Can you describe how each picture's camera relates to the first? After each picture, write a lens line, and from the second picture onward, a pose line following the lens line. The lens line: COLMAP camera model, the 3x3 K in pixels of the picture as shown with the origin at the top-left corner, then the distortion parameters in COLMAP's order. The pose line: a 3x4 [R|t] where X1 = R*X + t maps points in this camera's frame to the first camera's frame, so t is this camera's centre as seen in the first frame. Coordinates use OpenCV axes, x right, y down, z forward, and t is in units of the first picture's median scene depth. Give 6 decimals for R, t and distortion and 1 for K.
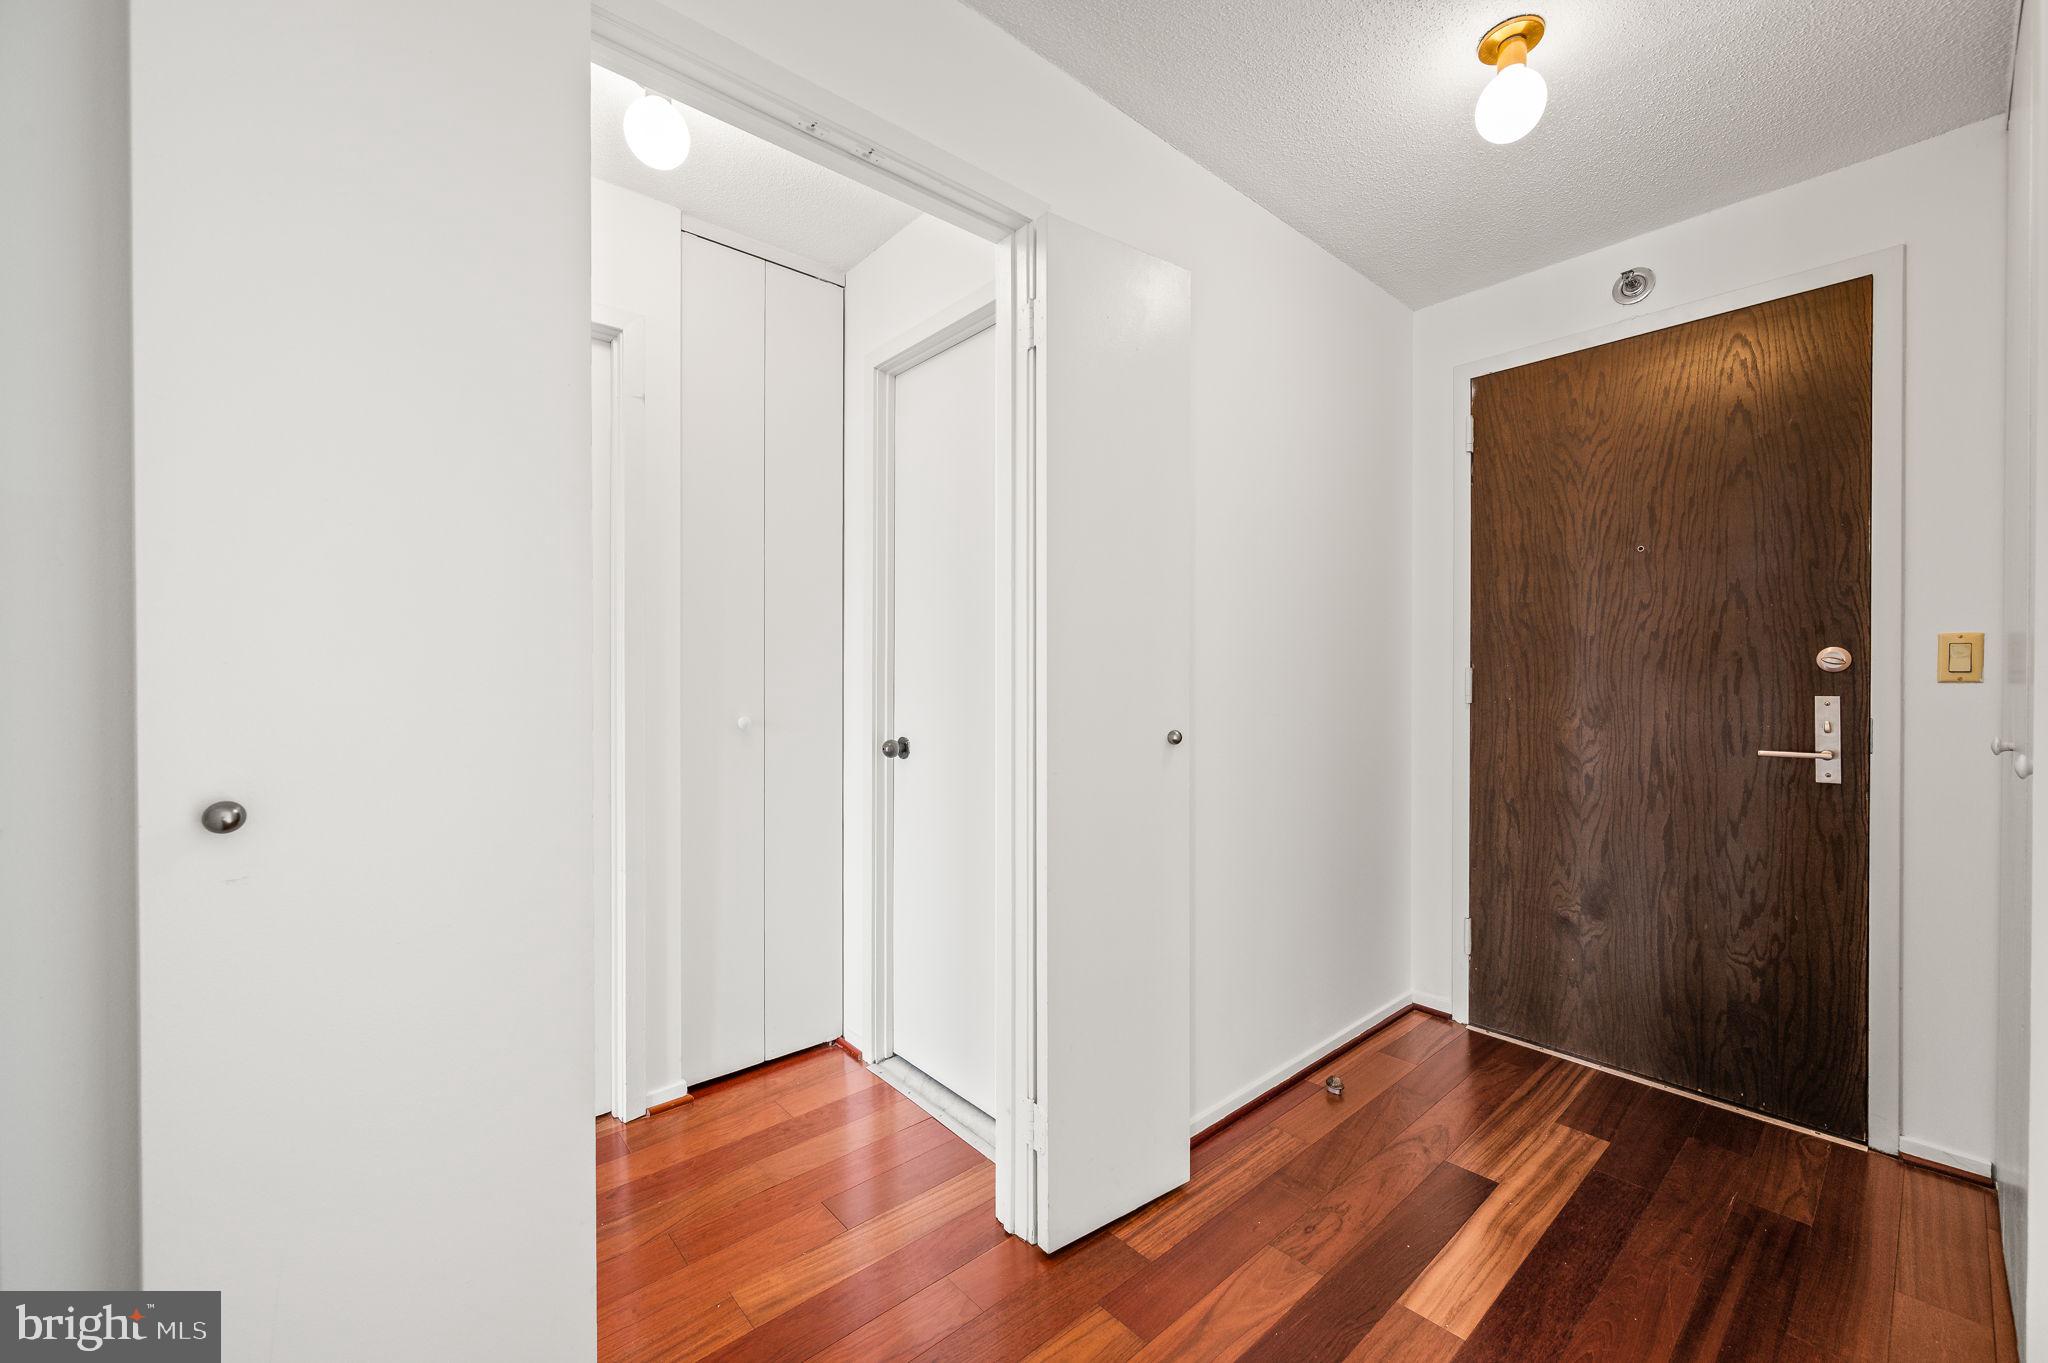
lens RADIAL K [[807.1, 0, 1033.8], [0, 807.1, 680.7], [0, 0, 1]] dist [-0.001069, -0.000624]
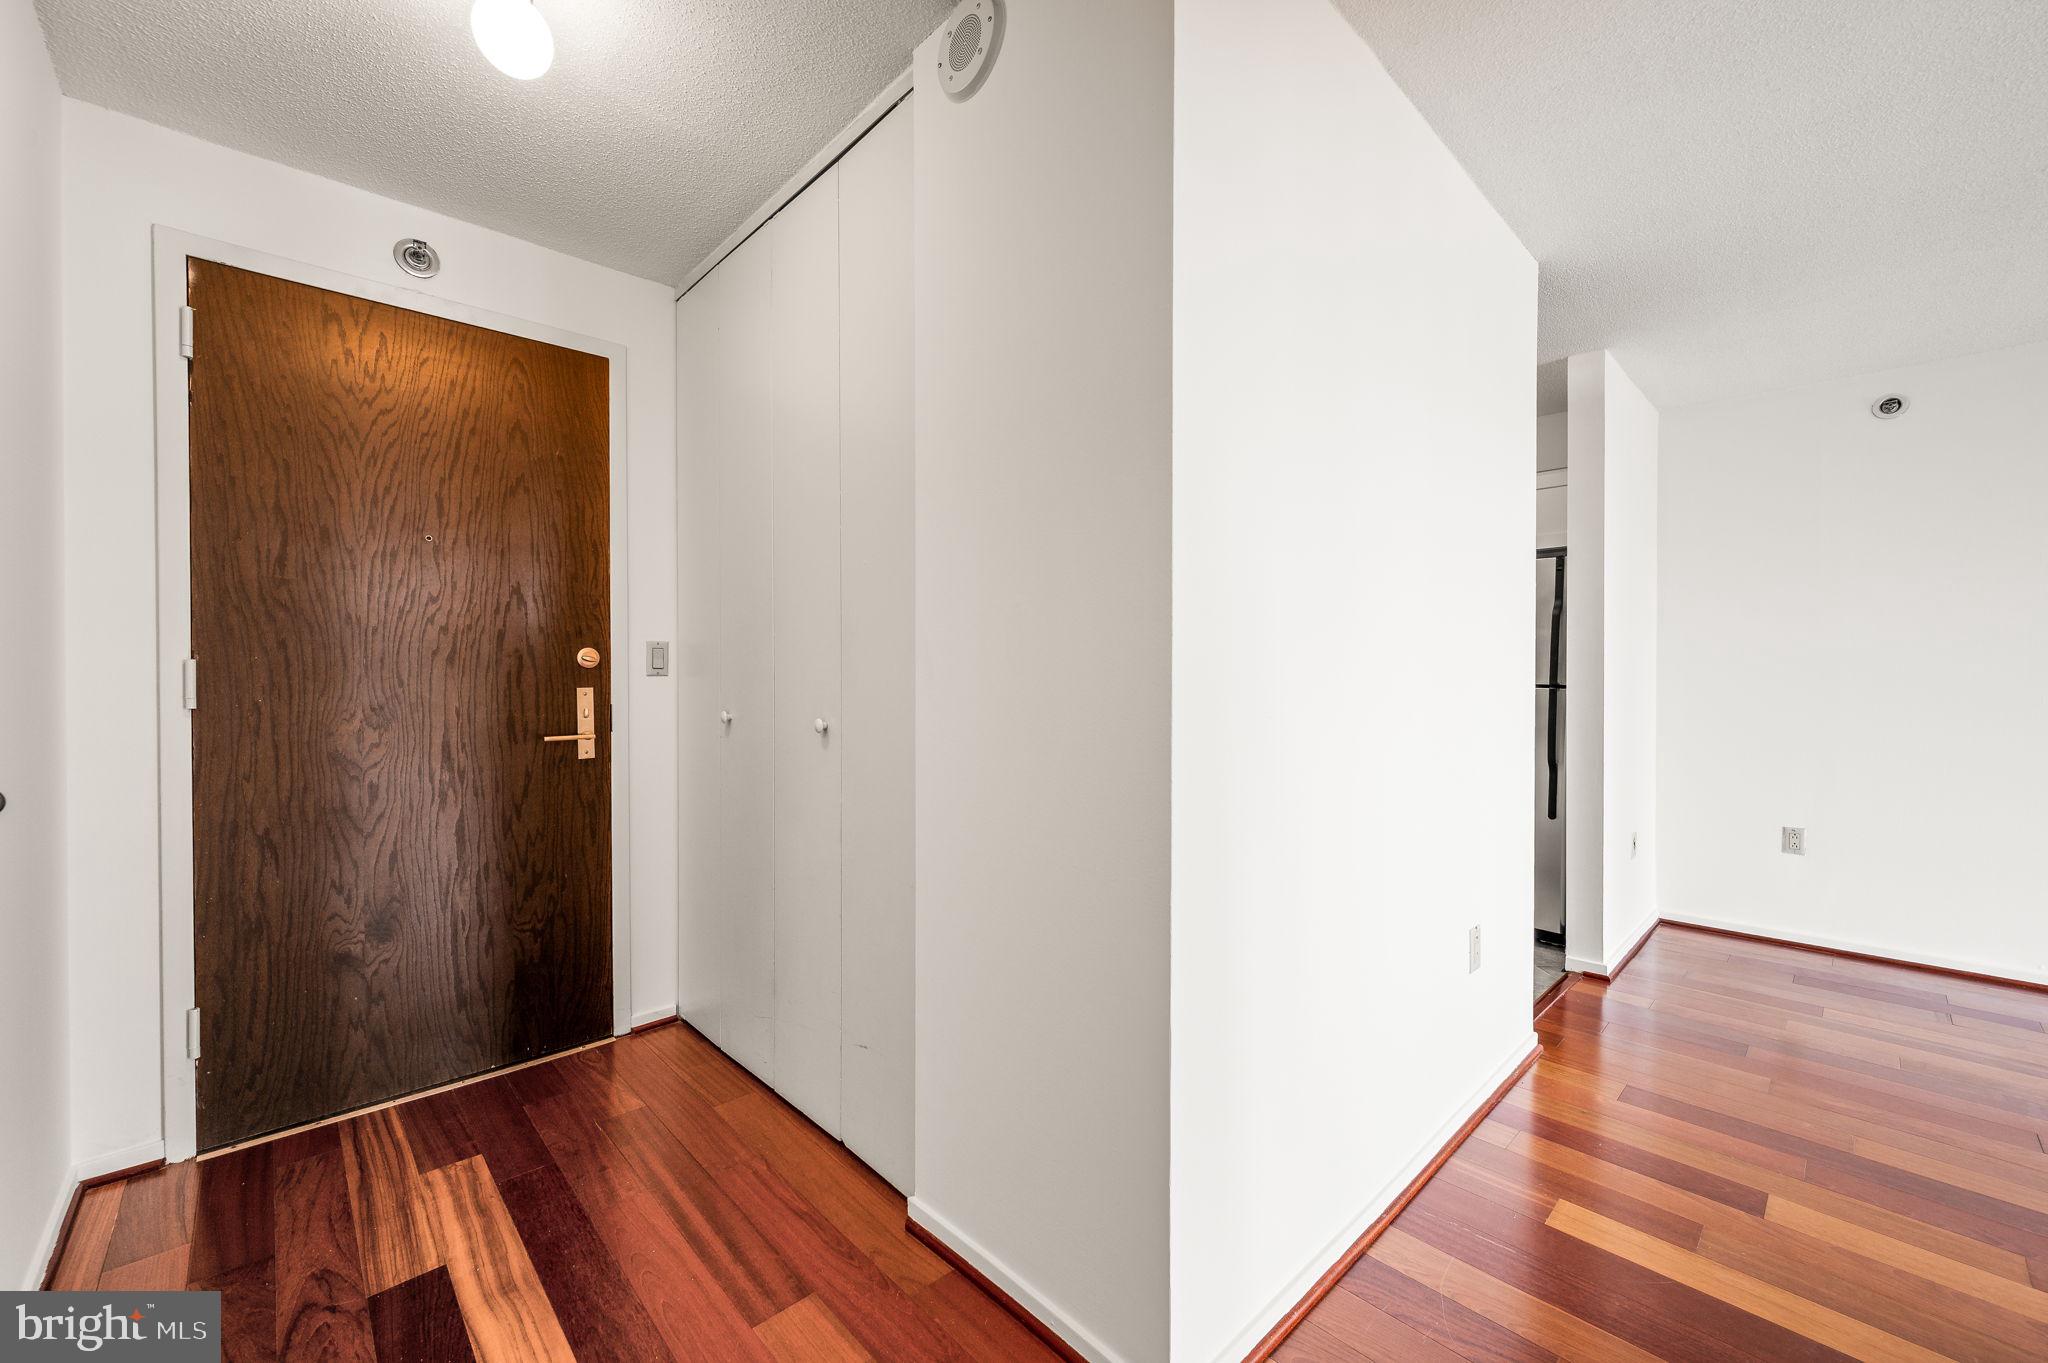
lens RADIAL K [[807.1, 0, 1038.2], [0, 807.1, 675.2], [0, 0, 1]] dist [-0.001069, -0.000624]
pose [[-0.043494, -0.006234, 0.999034, -0.242717], [0.003345, 0.999974, 0.006385, -0.004910], [-0.999048, 0.003620, -0.043472, 0.326908]]
